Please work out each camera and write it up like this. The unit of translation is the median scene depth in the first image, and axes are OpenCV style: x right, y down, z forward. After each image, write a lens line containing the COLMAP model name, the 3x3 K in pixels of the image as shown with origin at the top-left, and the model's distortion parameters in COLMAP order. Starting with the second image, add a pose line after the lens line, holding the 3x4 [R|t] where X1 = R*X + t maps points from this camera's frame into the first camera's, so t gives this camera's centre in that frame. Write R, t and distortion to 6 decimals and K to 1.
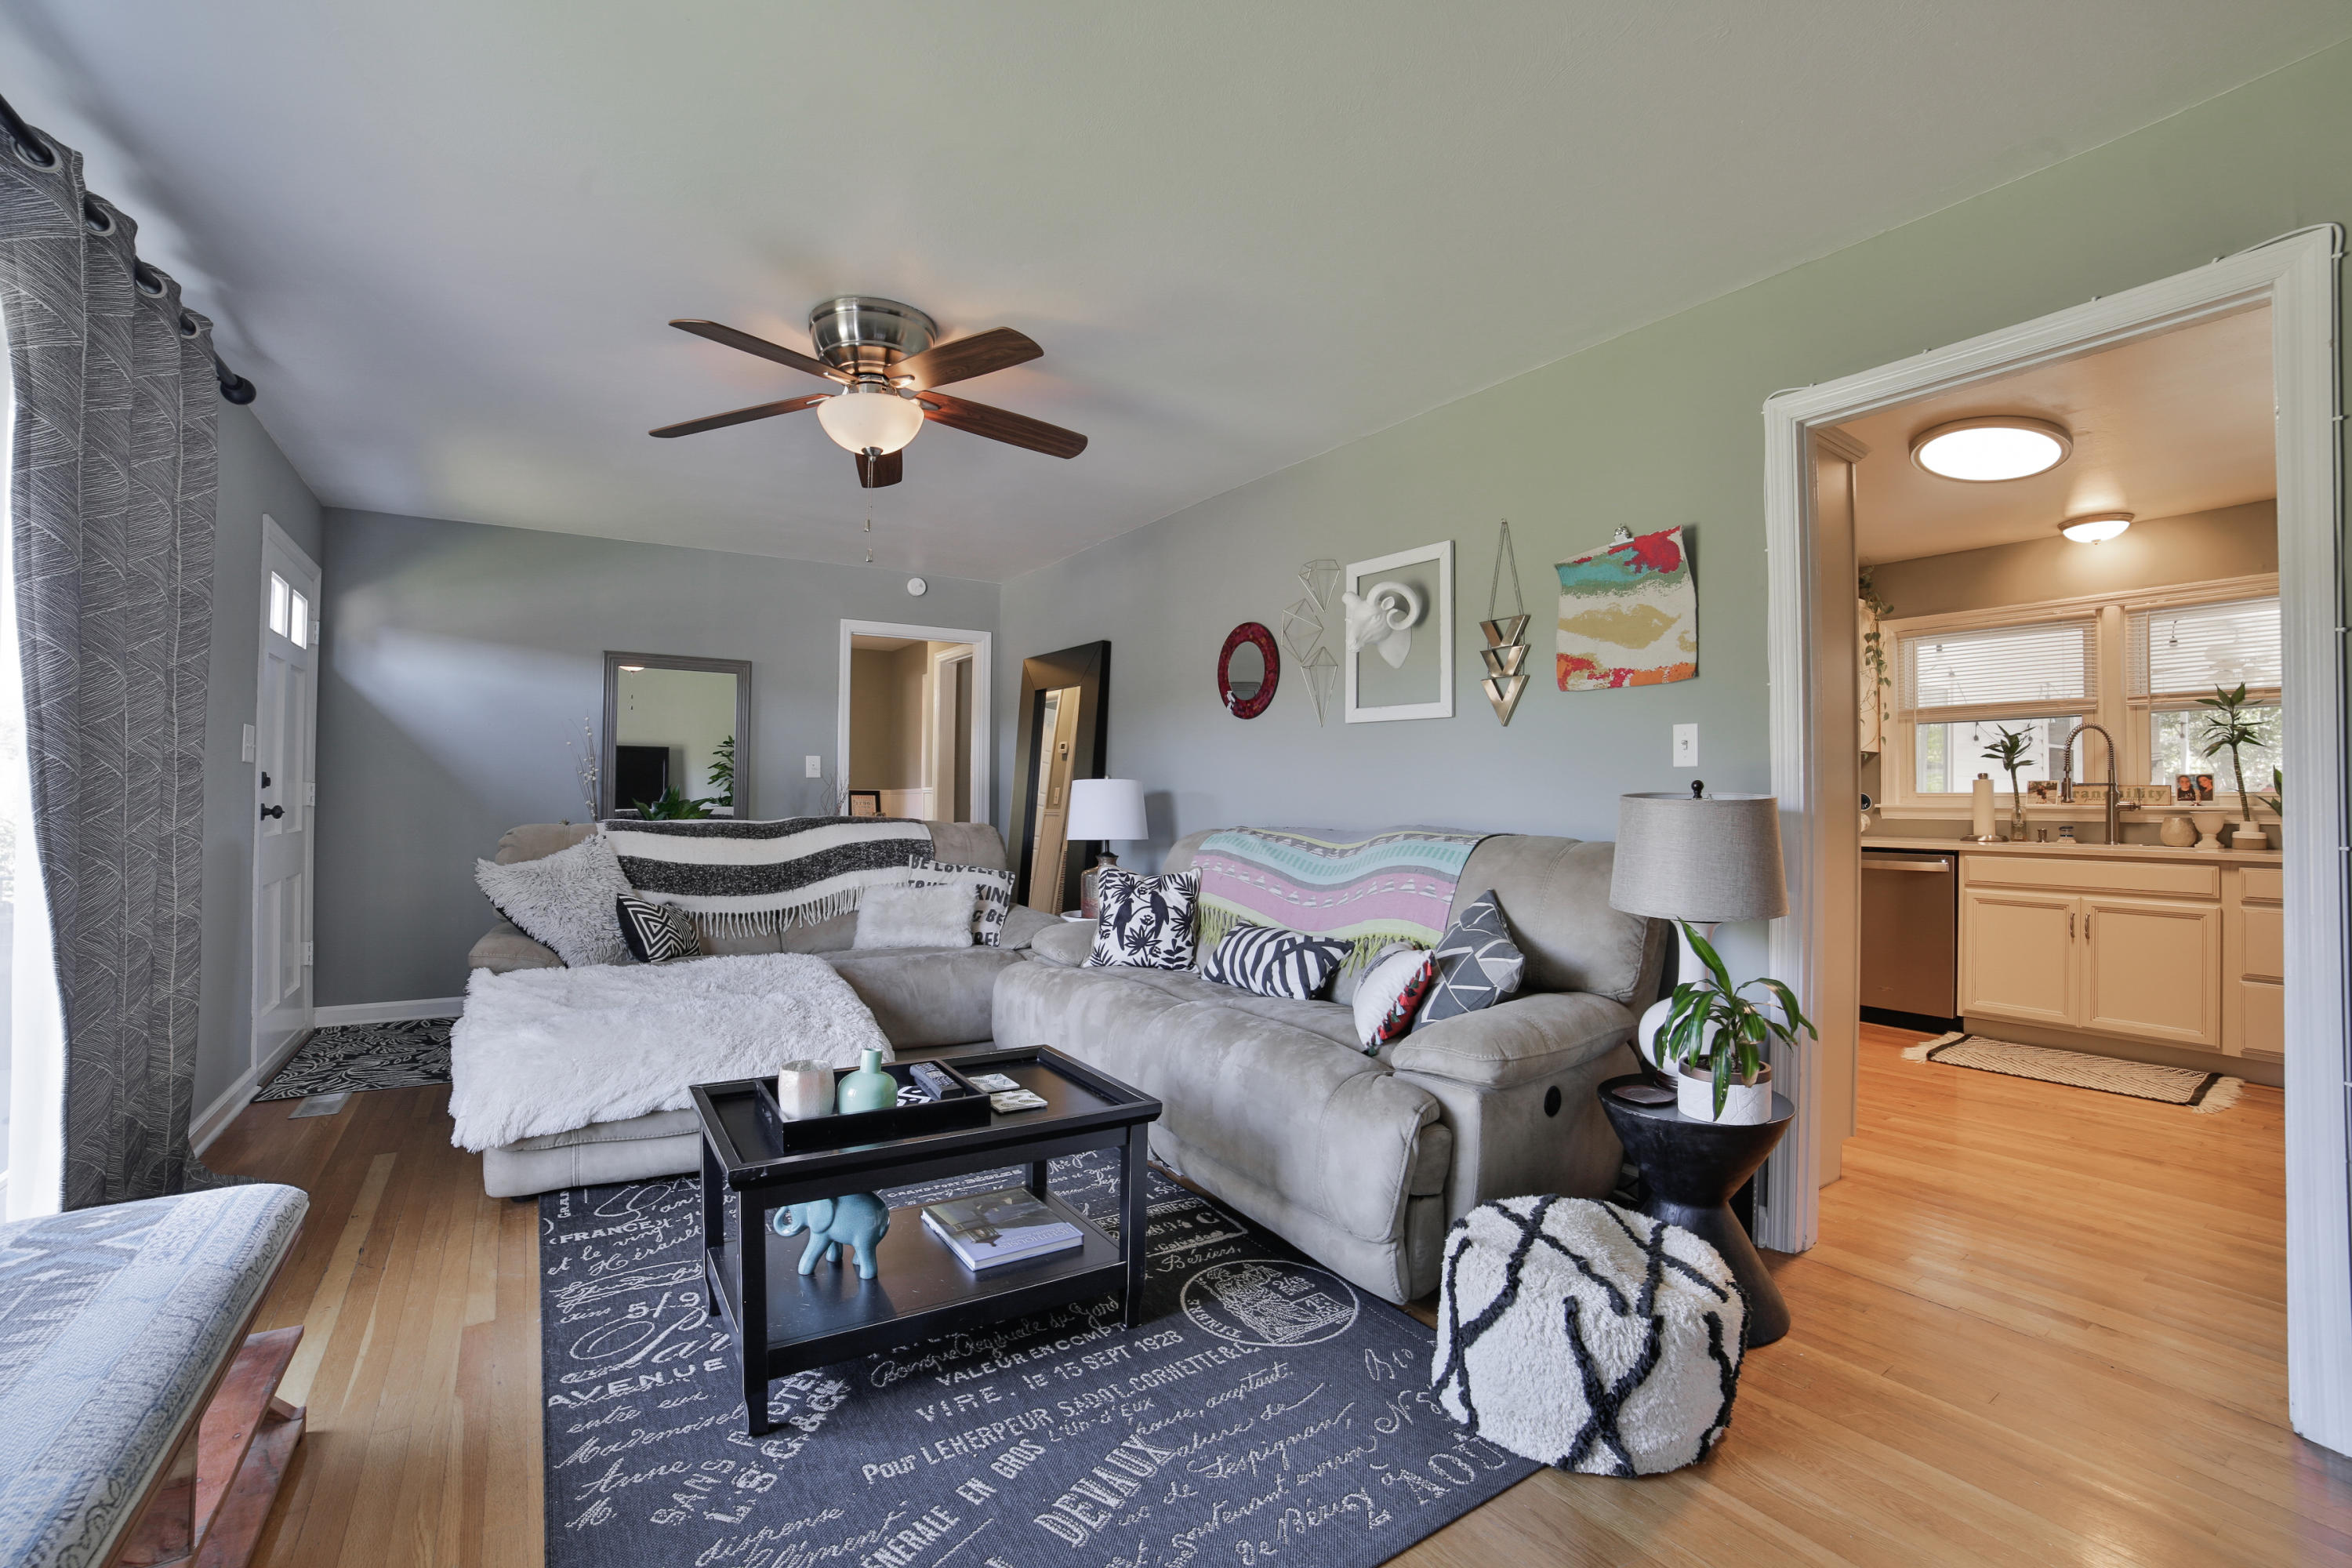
lens RADIAL K [[988.0, 0, 1176.0], [0, 988.0, 784.0], [0, 0, 1]] dist [-0.089268, 0.027678]
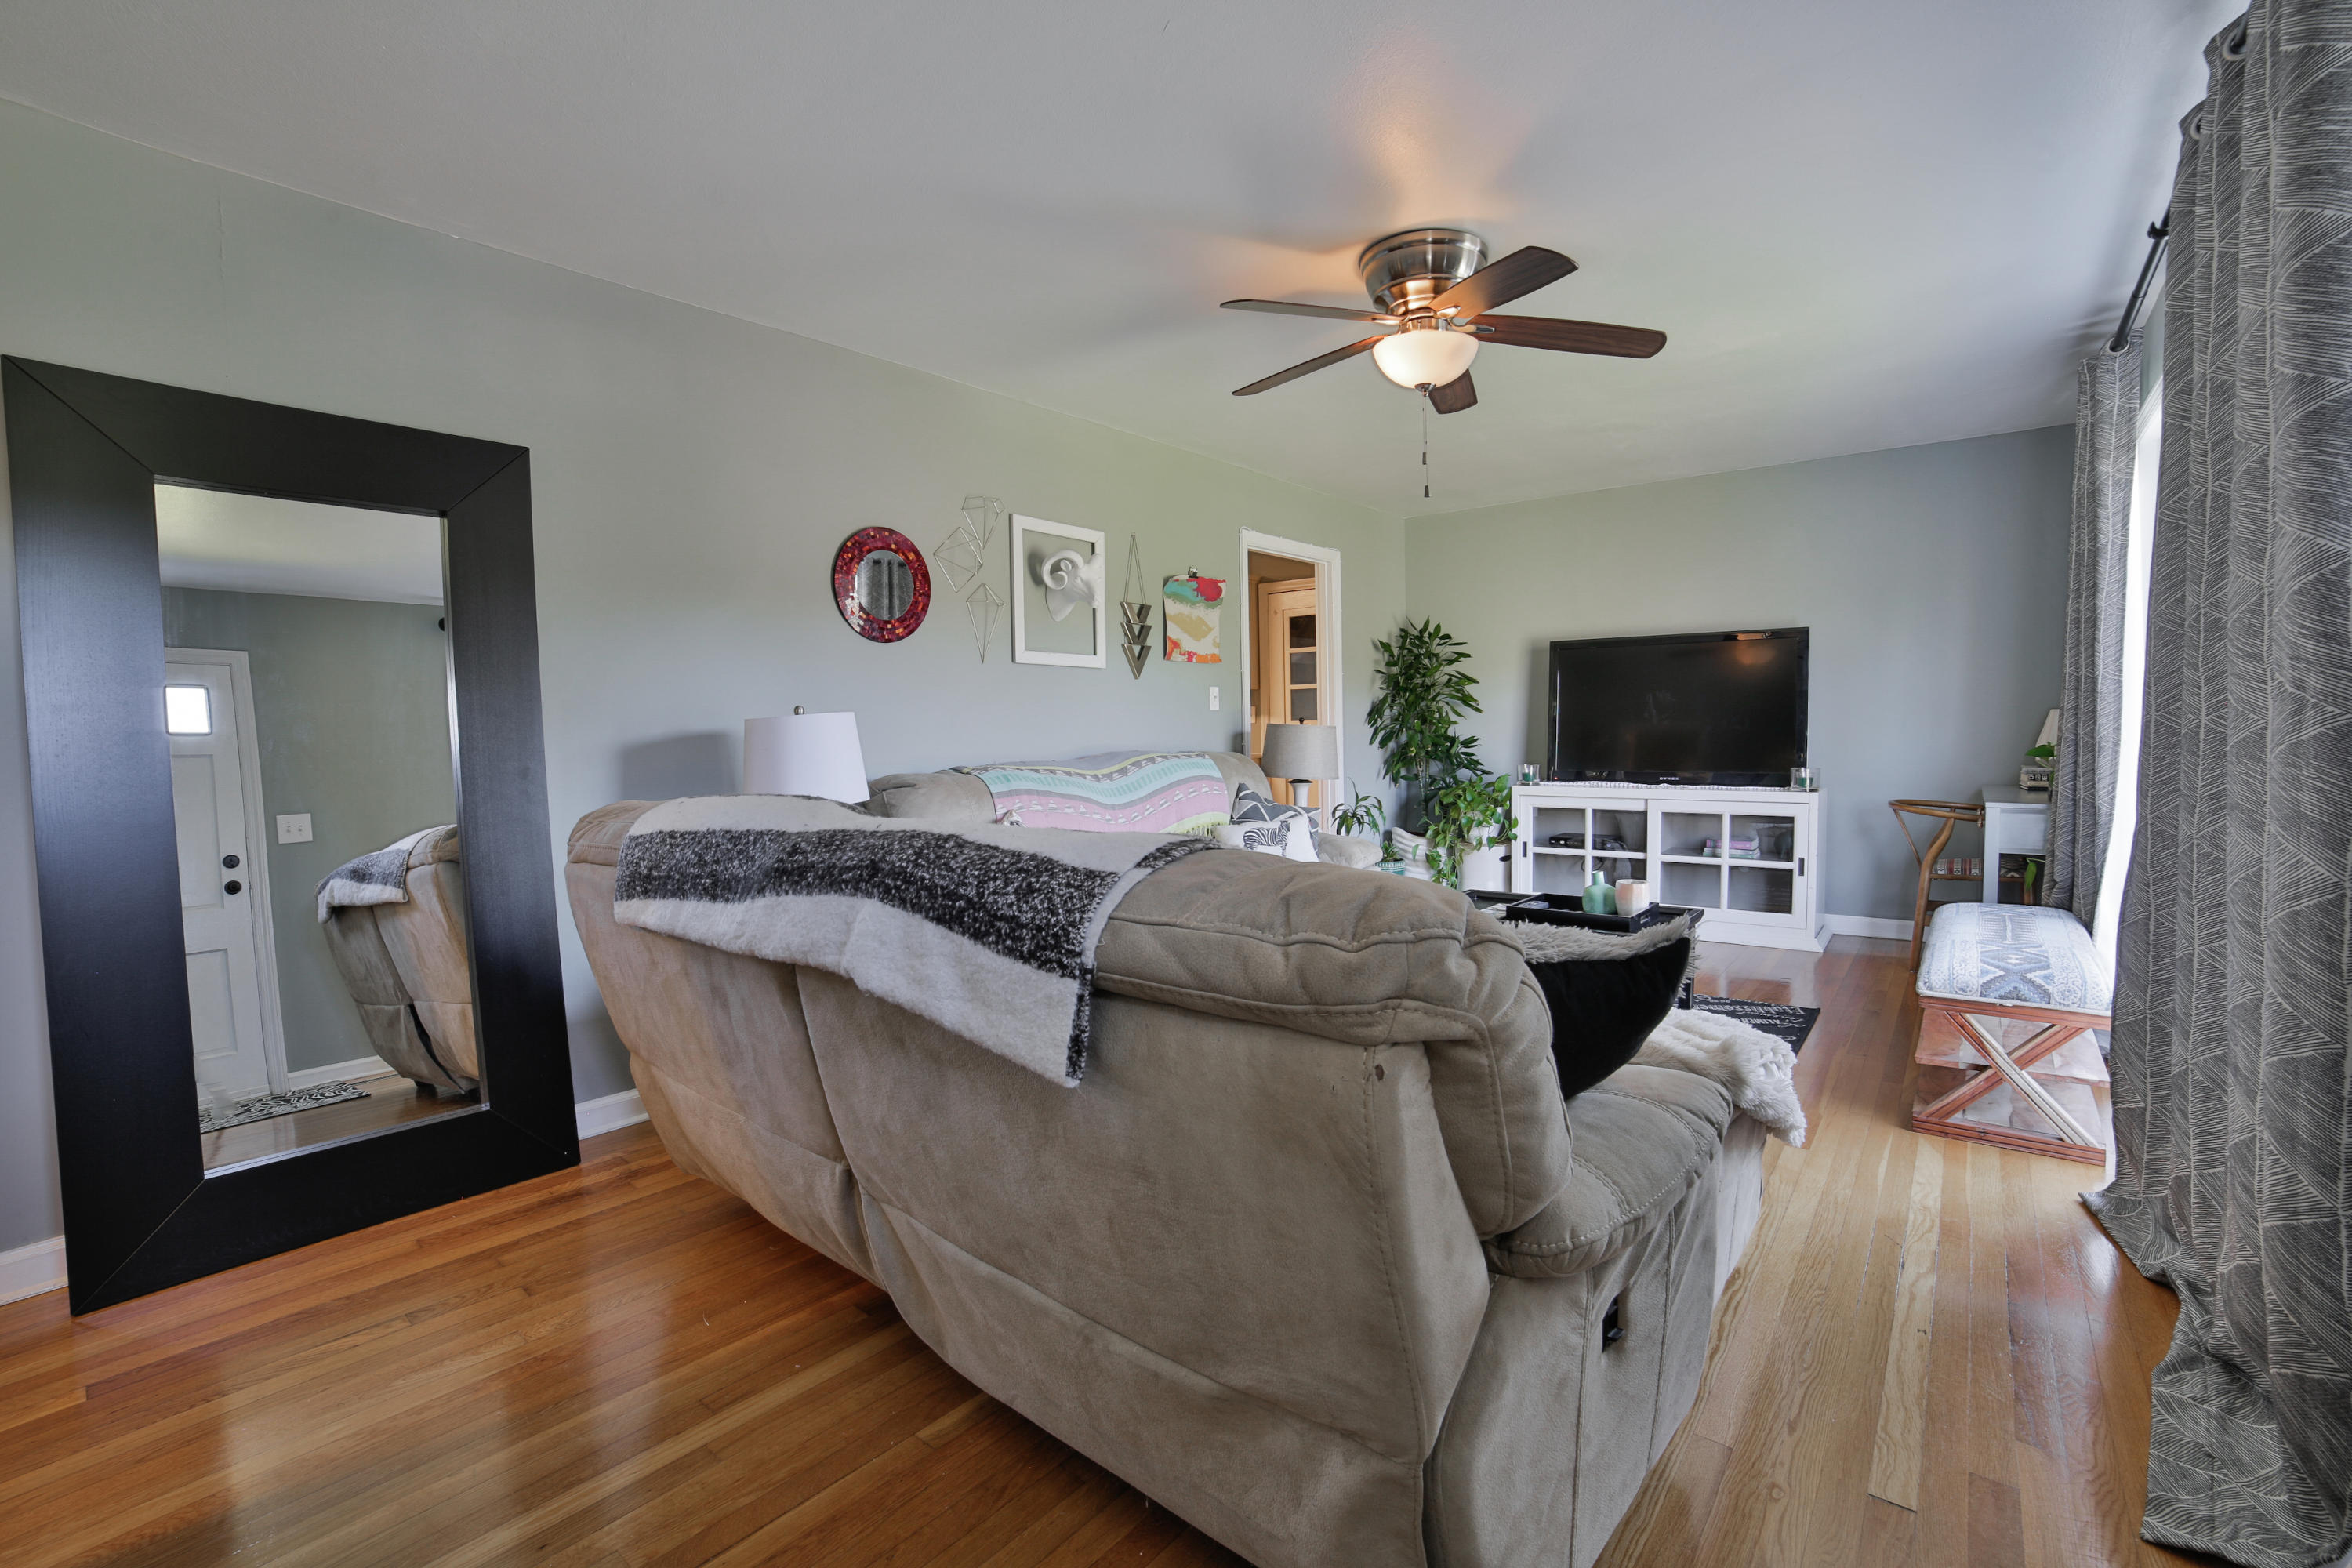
lens RADIAL K [[1018.1, 0, 1162.6], [0, 1018.1, 785.2], [0, 0, 1]] dist [-0.101339, 0.033004]
pose [[-0.273327, -0.066789, 0.959600, -1.196346], [-0.004244, 0.997661, 0.068229, -0.005838], [-0.961912, 0.014576, -0.272971, 1.470344]]
